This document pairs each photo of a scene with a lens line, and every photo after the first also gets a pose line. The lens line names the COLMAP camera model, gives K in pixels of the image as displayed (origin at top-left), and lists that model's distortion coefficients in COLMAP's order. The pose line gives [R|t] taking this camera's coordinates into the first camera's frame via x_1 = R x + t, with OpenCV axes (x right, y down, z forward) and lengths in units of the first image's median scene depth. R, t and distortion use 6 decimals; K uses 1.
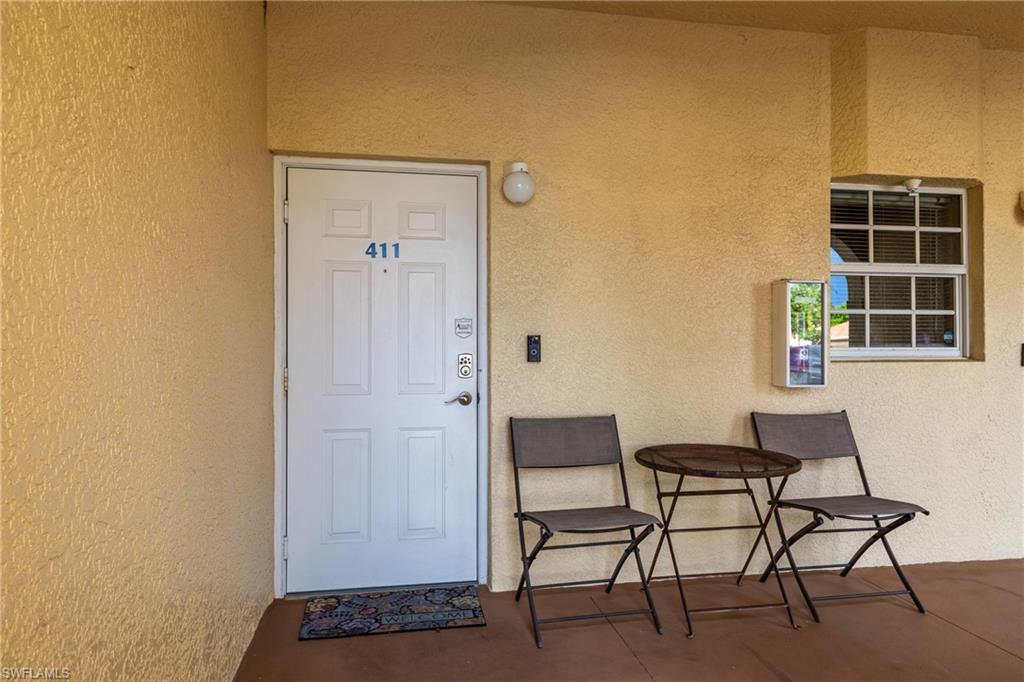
lens RADIAL K [[685.5, 0, 512.3], [0, 685.5, 342.3], [0, 0, 1]] dist [0.028368, 0.001039]
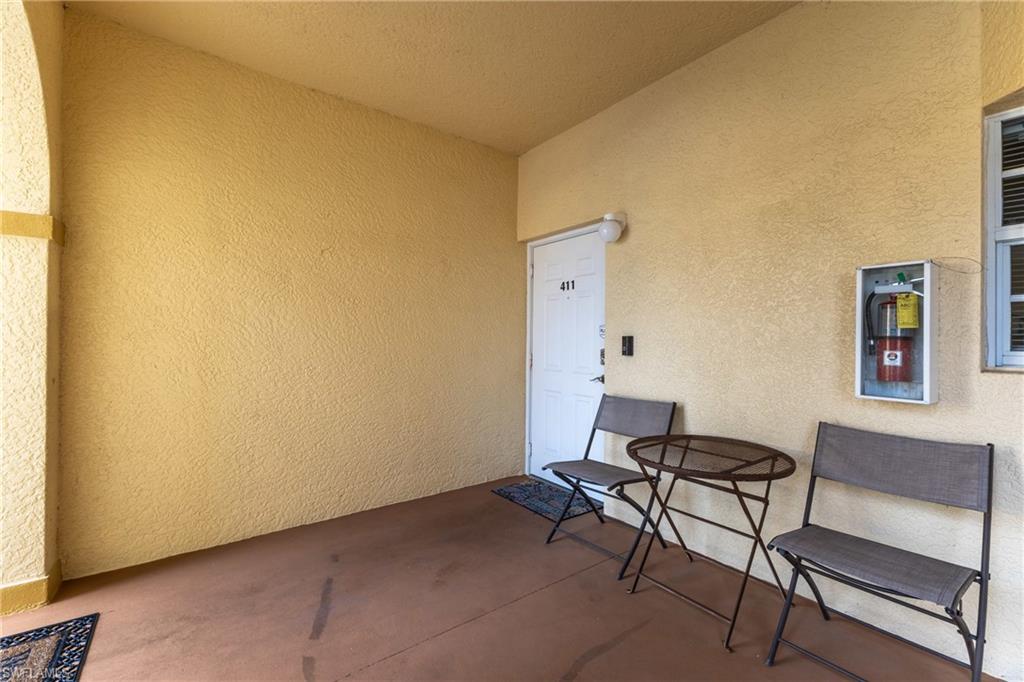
lens RADIAL K [[438.8, 0, 512.8], [0, 438.8, 338.5], [0, 0, 1]] dist [0.002688, 0.000355]
pose [[0.443427, -0.001575, -0.896309, 0.704270], [-0.004616, 0.999981, -0.004041, -0.000906], [0.896299, 0.005930, 0.443411, 0.408653]]
